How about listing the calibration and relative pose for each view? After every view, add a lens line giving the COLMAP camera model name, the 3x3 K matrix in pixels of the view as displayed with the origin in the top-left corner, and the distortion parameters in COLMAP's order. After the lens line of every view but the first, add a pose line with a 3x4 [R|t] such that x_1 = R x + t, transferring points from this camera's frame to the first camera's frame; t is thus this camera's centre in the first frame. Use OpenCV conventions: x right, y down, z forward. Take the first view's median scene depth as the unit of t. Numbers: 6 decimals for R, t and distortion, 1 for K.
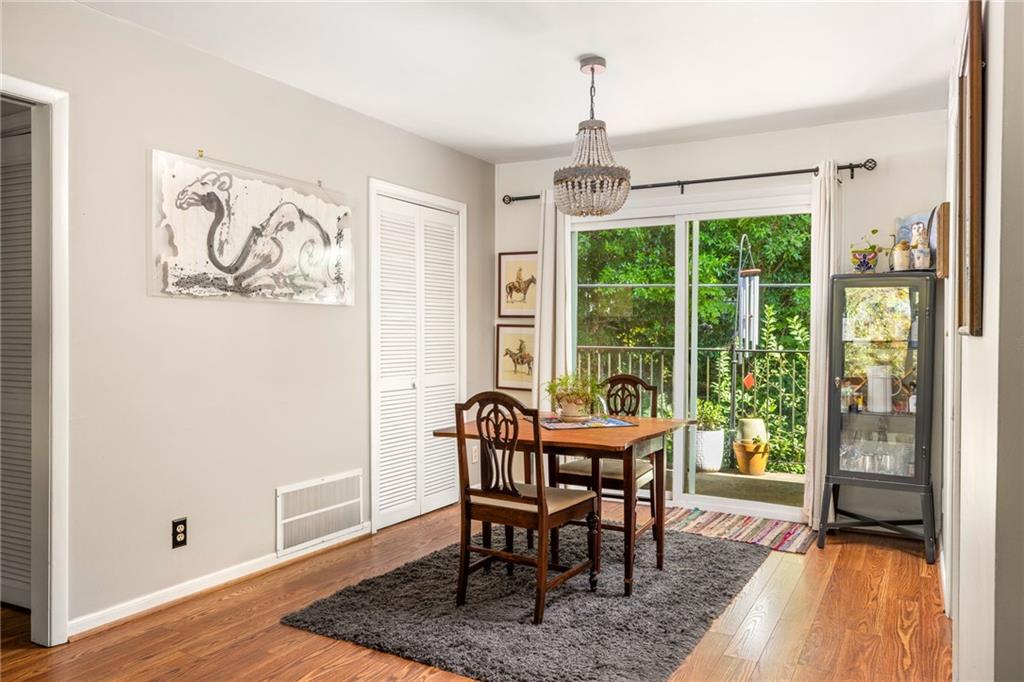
lens RADIAL K [[753.9, 0, 496.4], [0, 753.9, 339.3], [0, 0, 1]] dist [-0.003776, 0.002051]
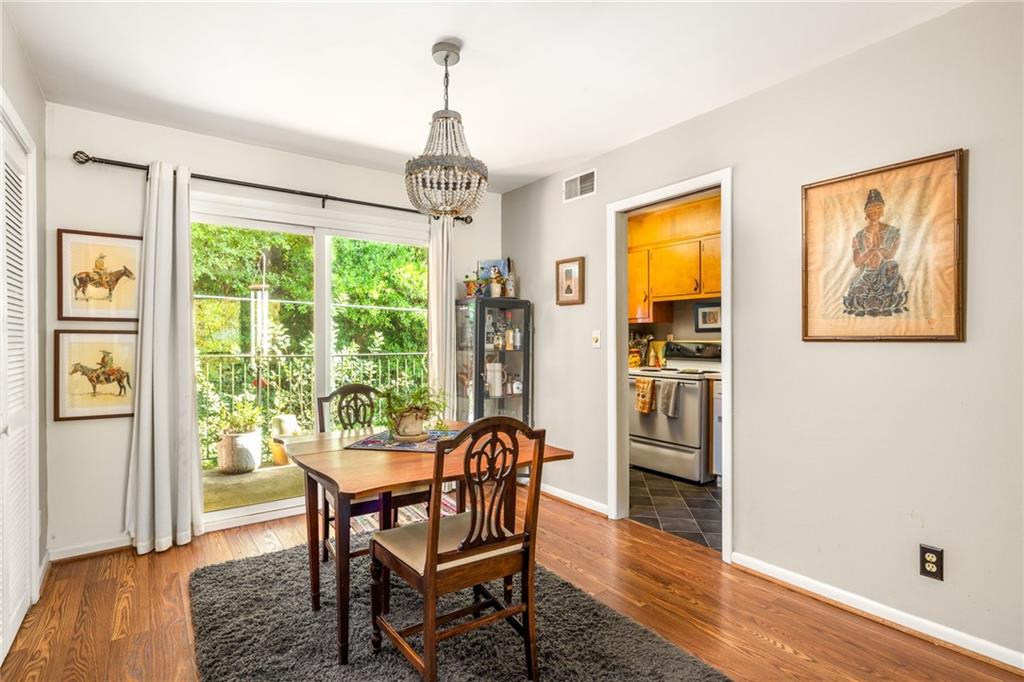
lens RADIAL K [[509.1, 0, 512.0], [0, 509.1, 341.0], [0, 0, 1]] dist [-0.002741, -0.000313]
pose [[0.409583, -0.004330, 0.912263, -0.319362], [0.011027, 0.999939, -0.000204, -0.005366], [-0.912206, 0.010143, 0.409606, 0.518511]]
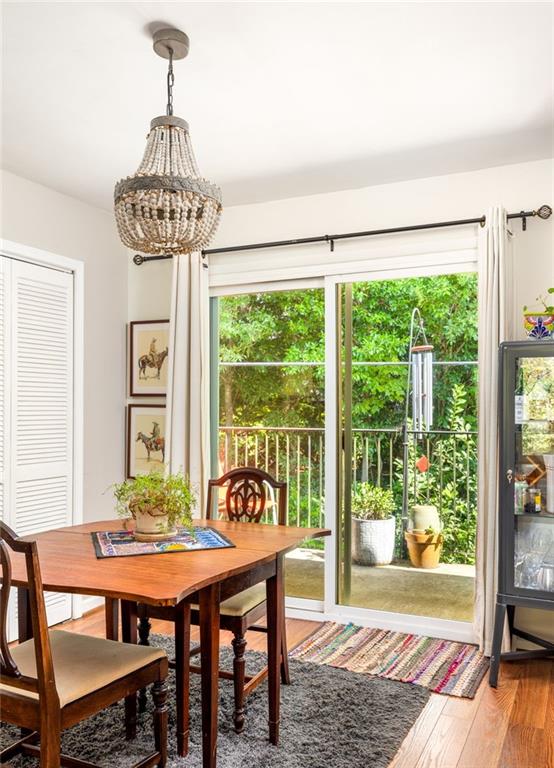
lens RADIAL K [[664.3, 0, 277.8], [0, 664.3, 394.5], [0, 0, 1]] dist [0.001317, 0.005730]
pose [[0.996928, -0.000926, 0.078314, 0.138381], [0.003623, 0.999405, -0.034305, -0.005358], [-0.078235, 0.034483, 0.996338, 0.285734]]
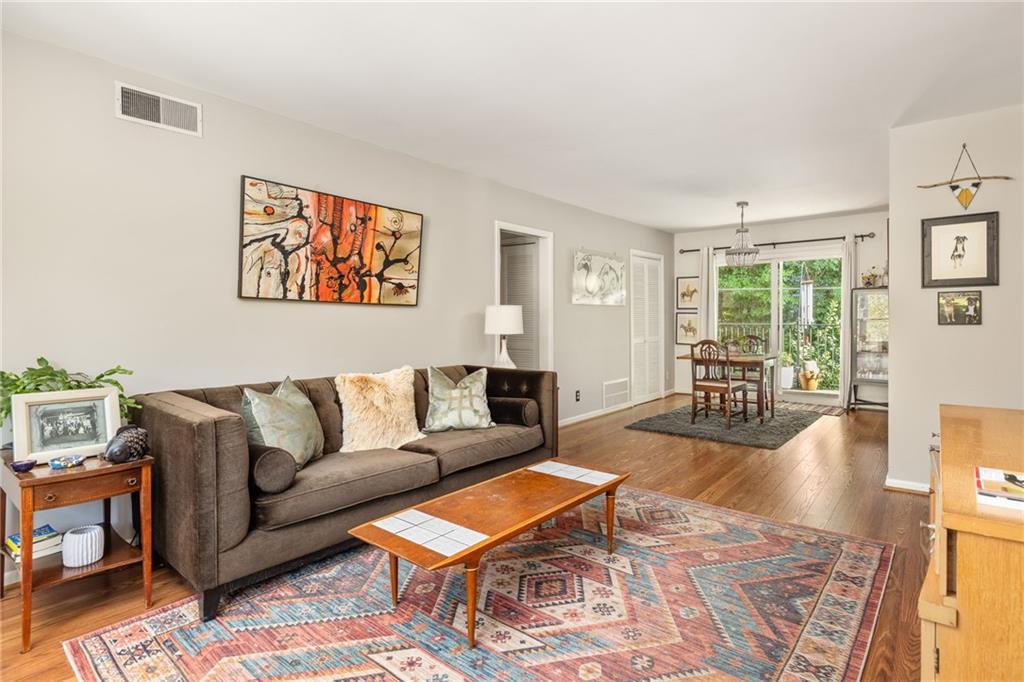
lens RADIAL K [[536.1, 0, 520.0], [0, 536.1, 322.3], [0, 0, 1]] dist [-0.003034, 0.000042]
pose [[0.988399, -0.009359, -0.151589, -0.244317], [0.009644, 0.999953, 0.001145, 0.001048], [0.151571, -0.002593, 0.988443, -0.612558]]
